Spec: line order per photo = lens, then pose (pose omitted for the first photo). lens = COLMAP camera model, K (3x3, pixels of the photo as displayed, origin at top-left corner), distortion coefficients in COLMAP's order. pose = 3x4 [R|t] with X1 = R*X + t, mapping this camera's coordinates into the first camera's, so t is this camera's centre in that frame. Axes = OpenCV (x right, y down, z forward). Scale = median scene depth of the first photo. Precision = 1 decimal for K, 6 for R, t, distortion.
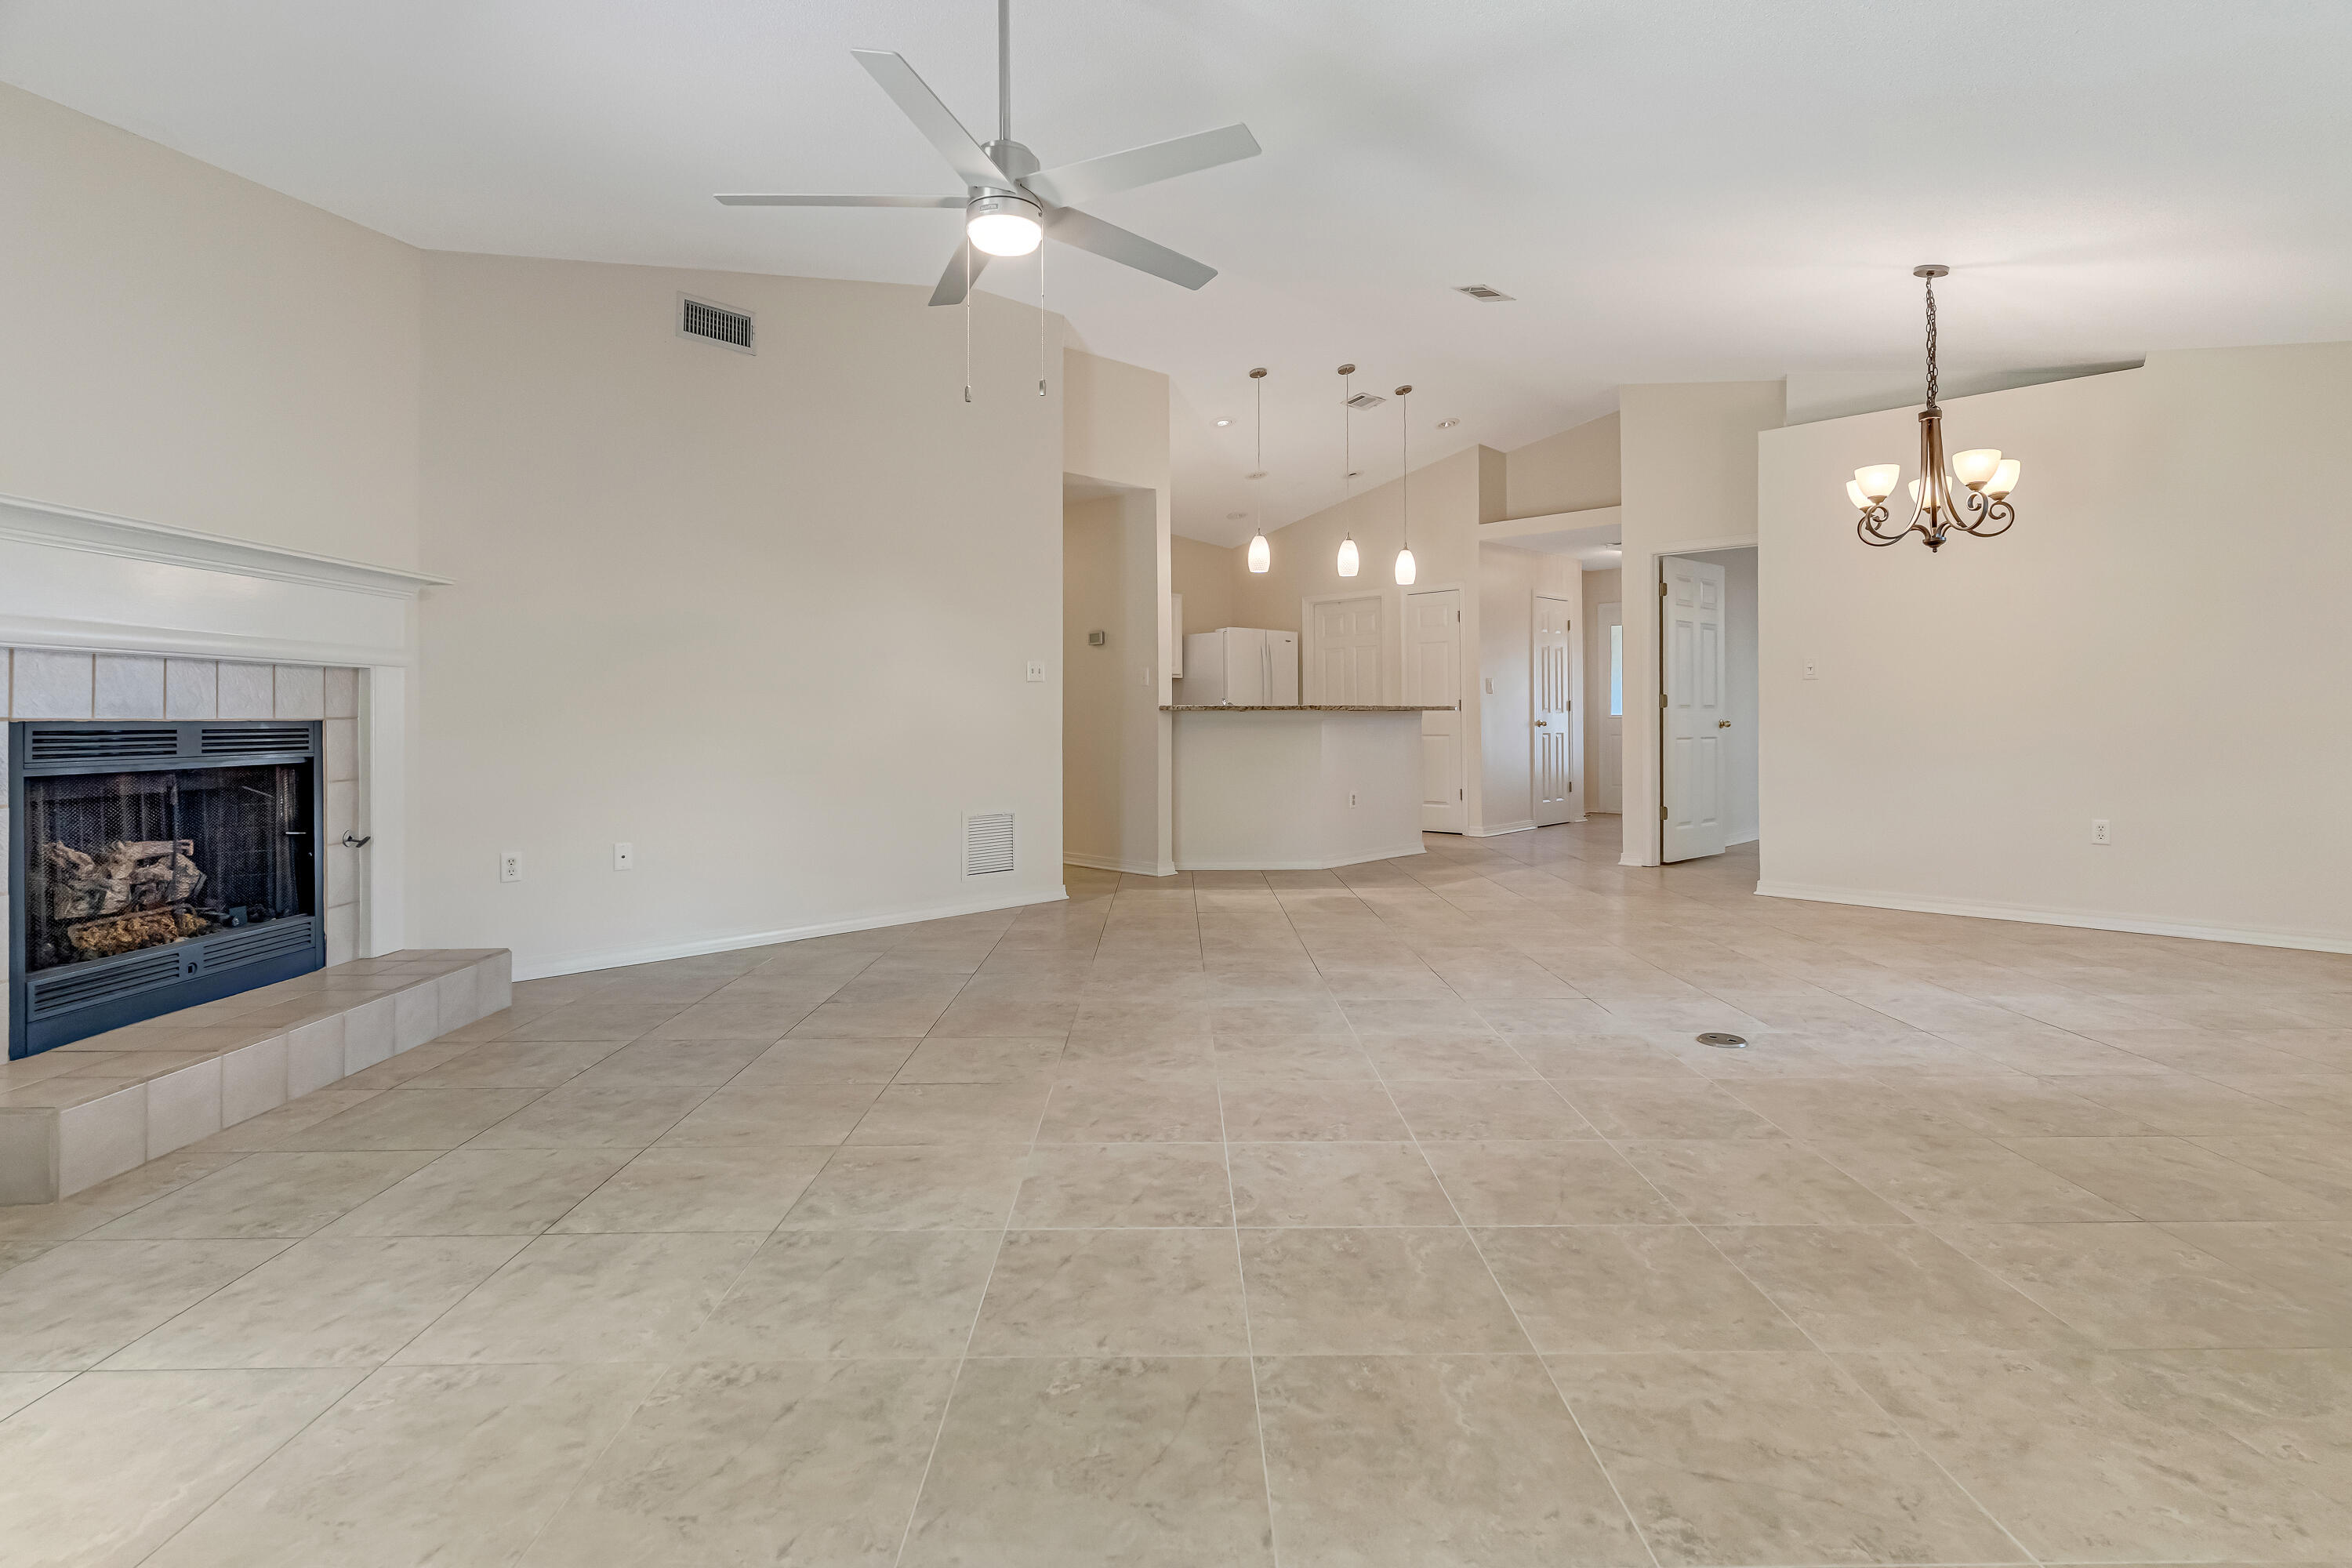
lens RADIAL K [[1131.2, 0, 1173.6], [0, 1131.2, 723.3], [0, 0, 1]] dist [0.007510, -0.003047]
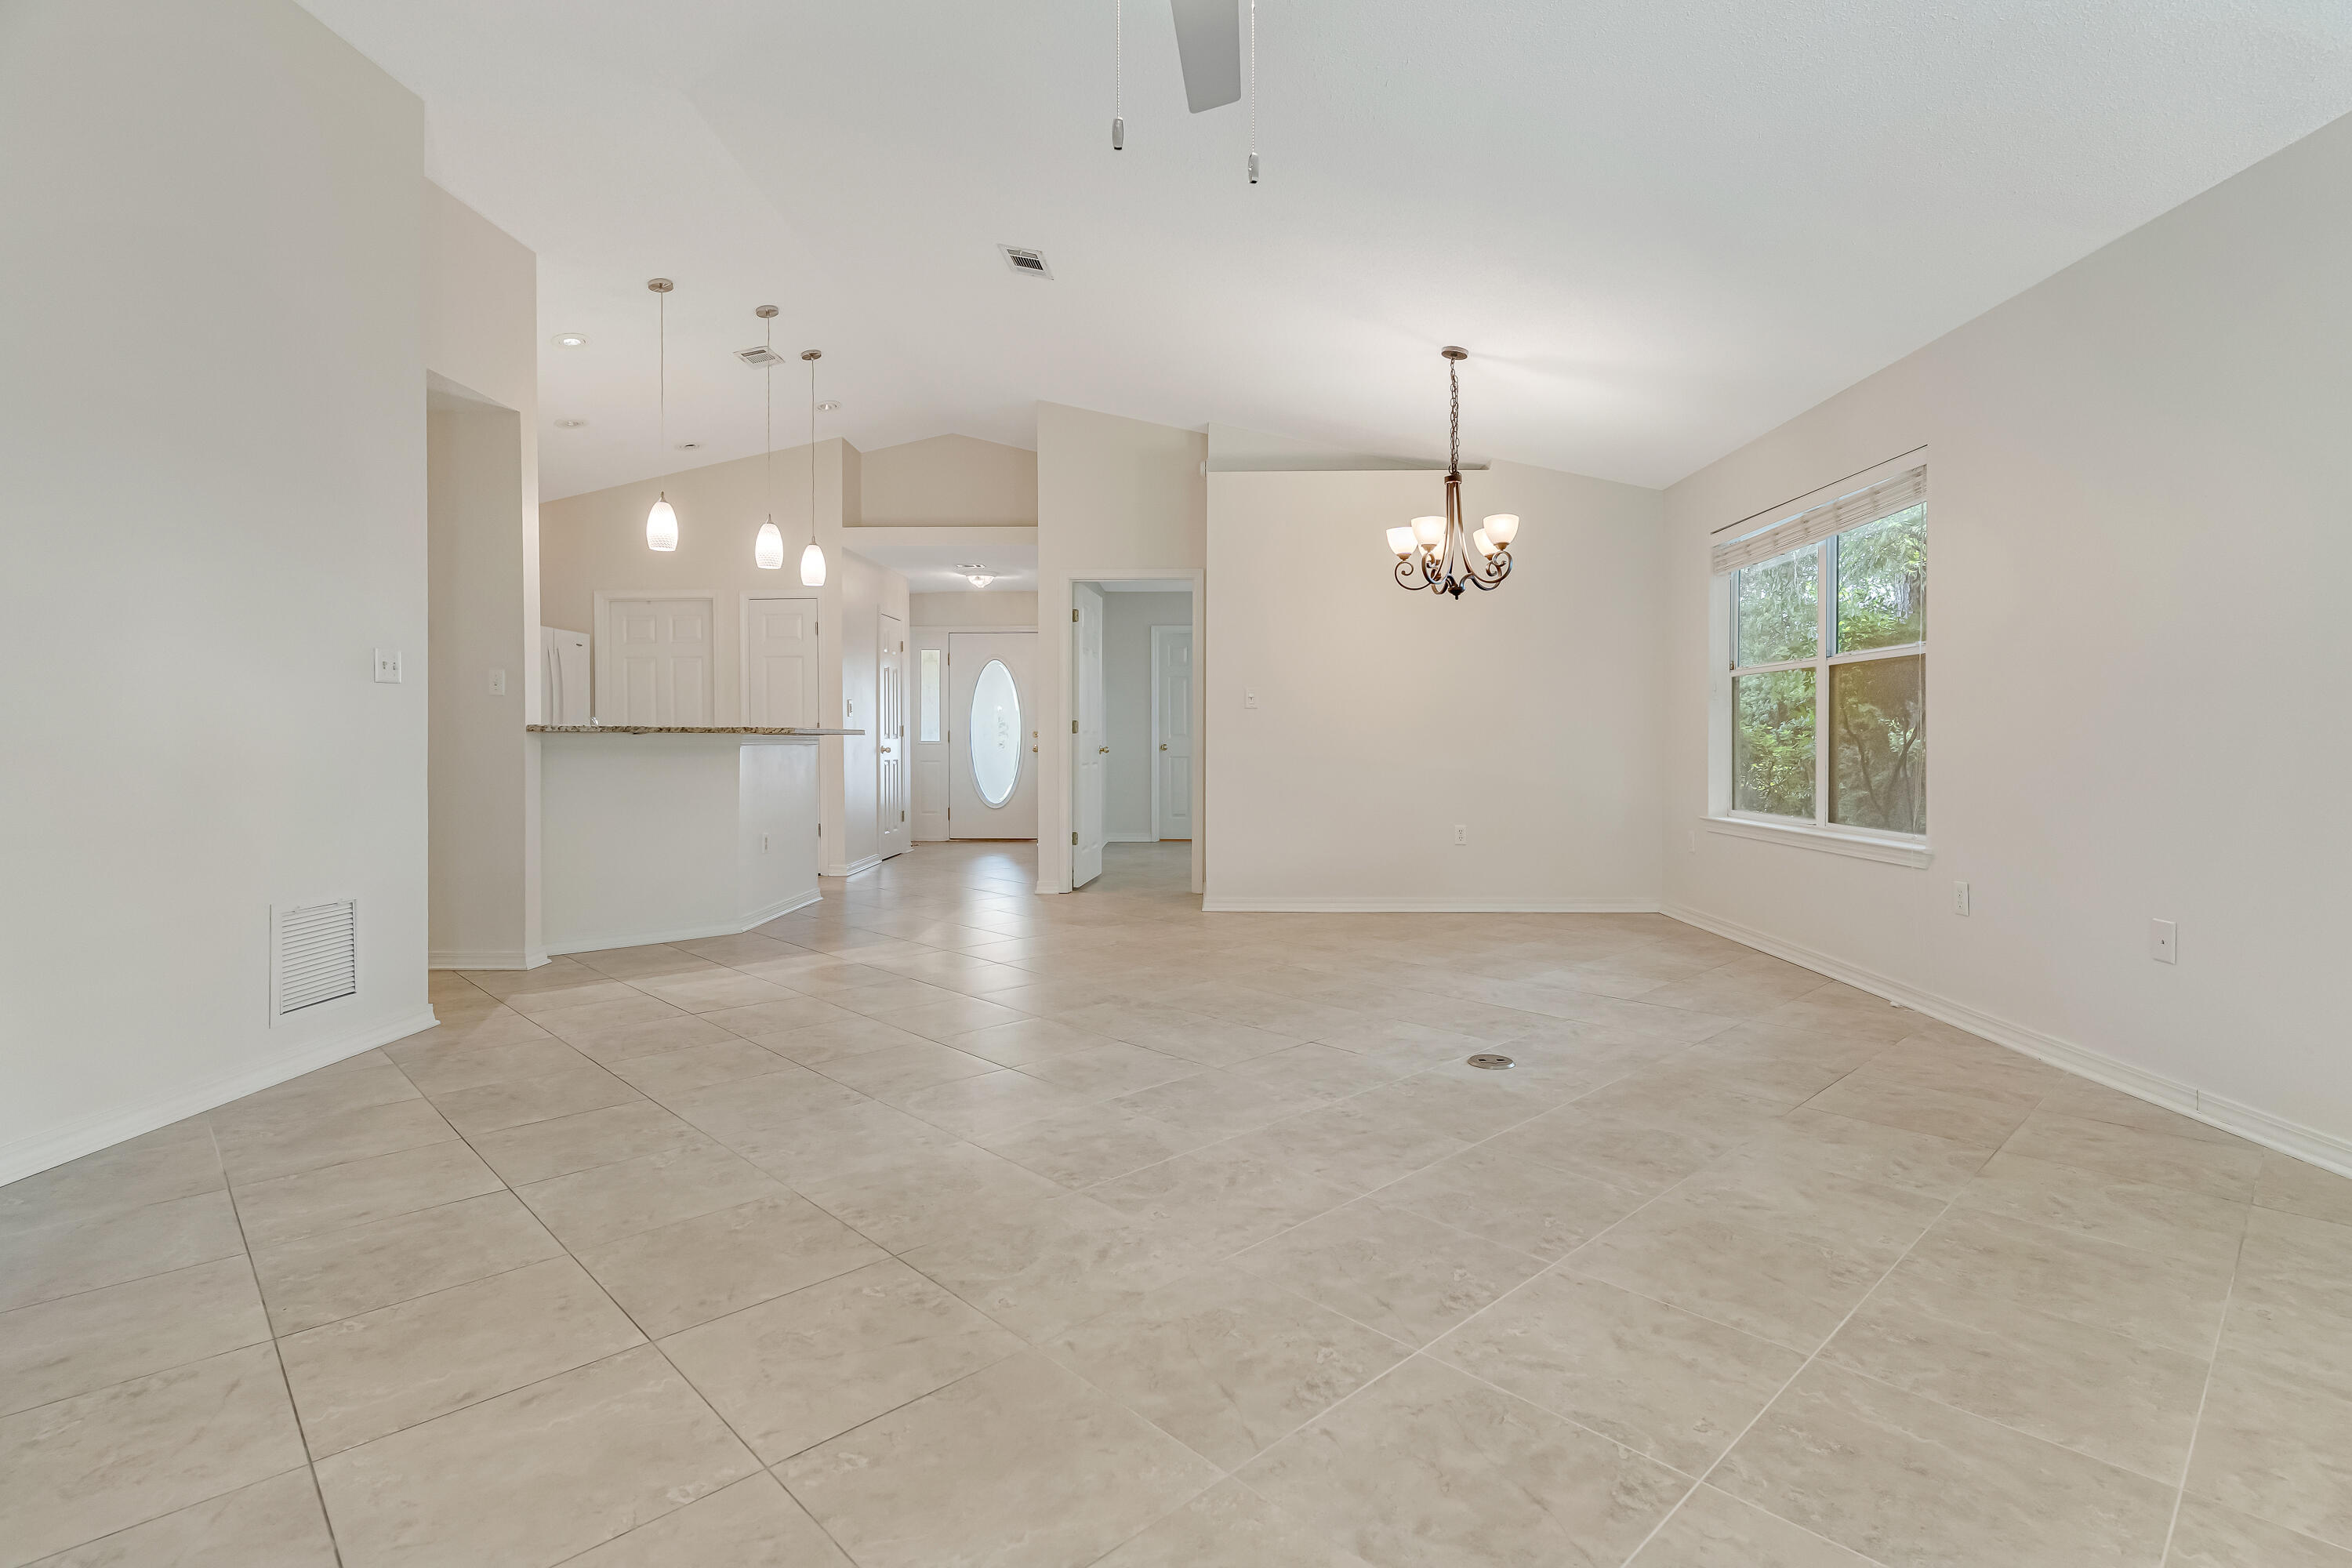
lens RADIAL K [[1131.2, 0, 1167.9], [0, 1131.2, 752.6], [0, 0, 1]] dist [0.007510, -0.003047]
pose [[0.732503, -0.002905, 0.680758, -0.370480], [0.001592, 0.999995, 0.002555, 0.001418], [-0.680762, -0.000788, 0.732504, 0.410150]]
